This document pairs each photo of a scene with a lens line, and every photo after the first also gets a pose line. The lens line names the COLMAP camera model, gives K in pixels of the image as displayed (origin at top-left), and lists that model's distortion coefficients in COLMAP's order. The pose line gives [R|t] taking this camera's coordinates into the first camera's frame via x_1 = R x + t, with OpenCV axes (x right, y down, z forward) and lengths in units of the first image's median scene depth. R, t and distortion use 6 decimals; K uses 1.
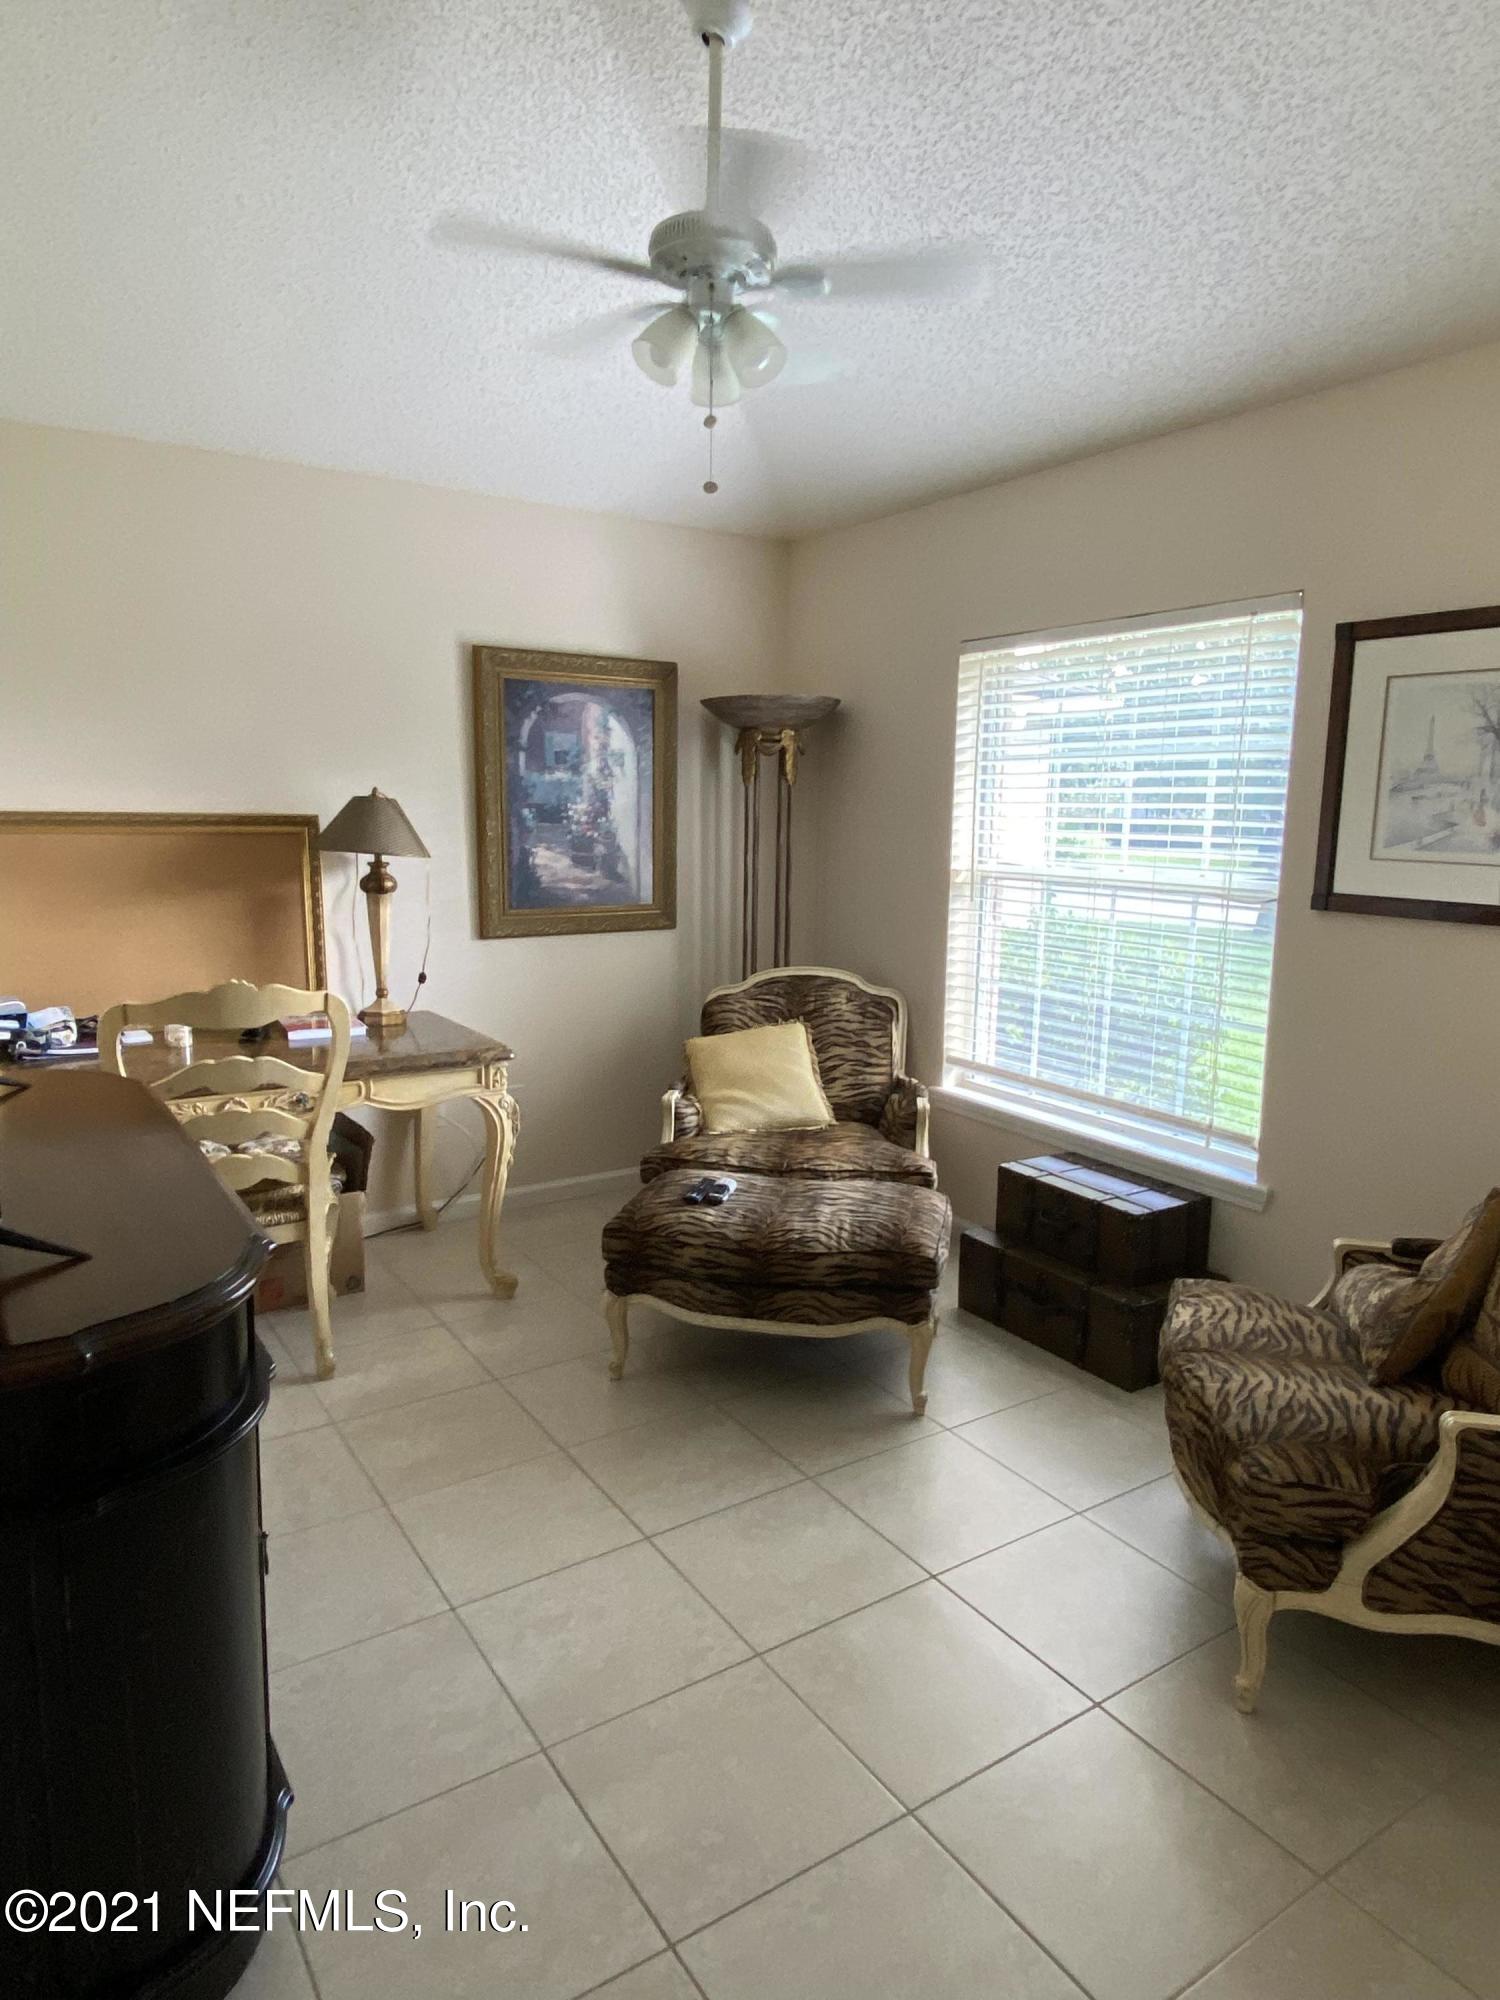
lens RADIAL K [[1232.1, 0, 750.0], [0, 1232.1, 1000.0], [0, 0, 1]] dist [0.106715, -0.137822]
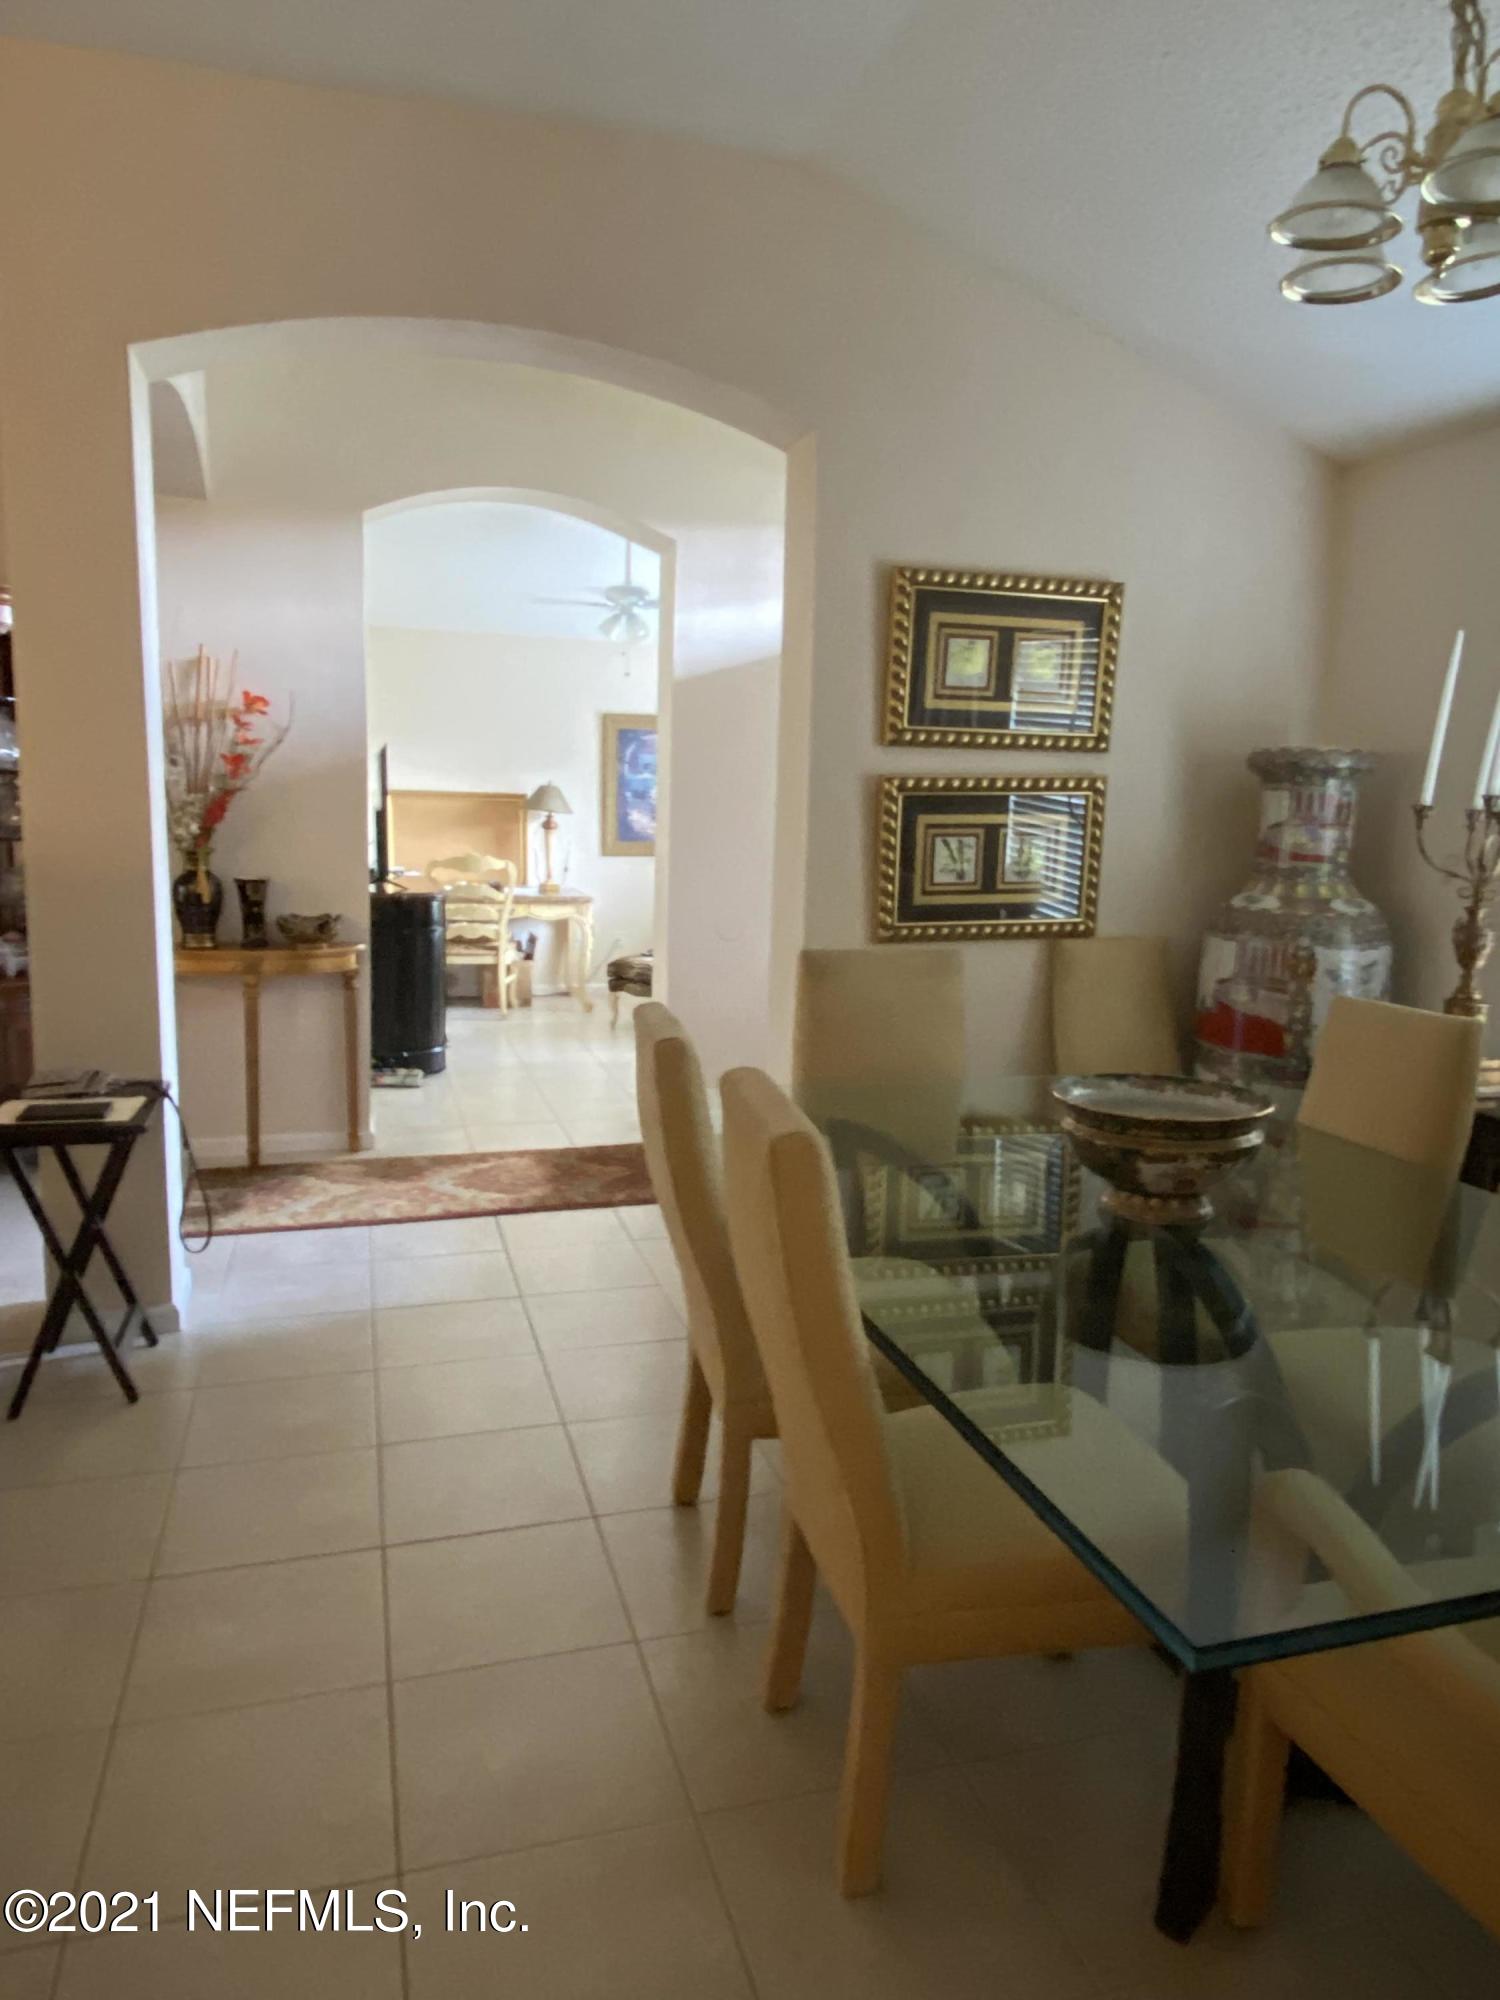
lens RADIAL K [[1298.4, 0, 750.0], [0, 1298.4, 1000.0], [0, 0, 1]] dist [0.003336, 0.000653]
pose [[0.960894, 0.052378, -0.271919, 0.611453], [-0.054520, 0.998513, -0.000322, 0.175787], [0.271498, 0.015135, 0.962320, -0.987491]]
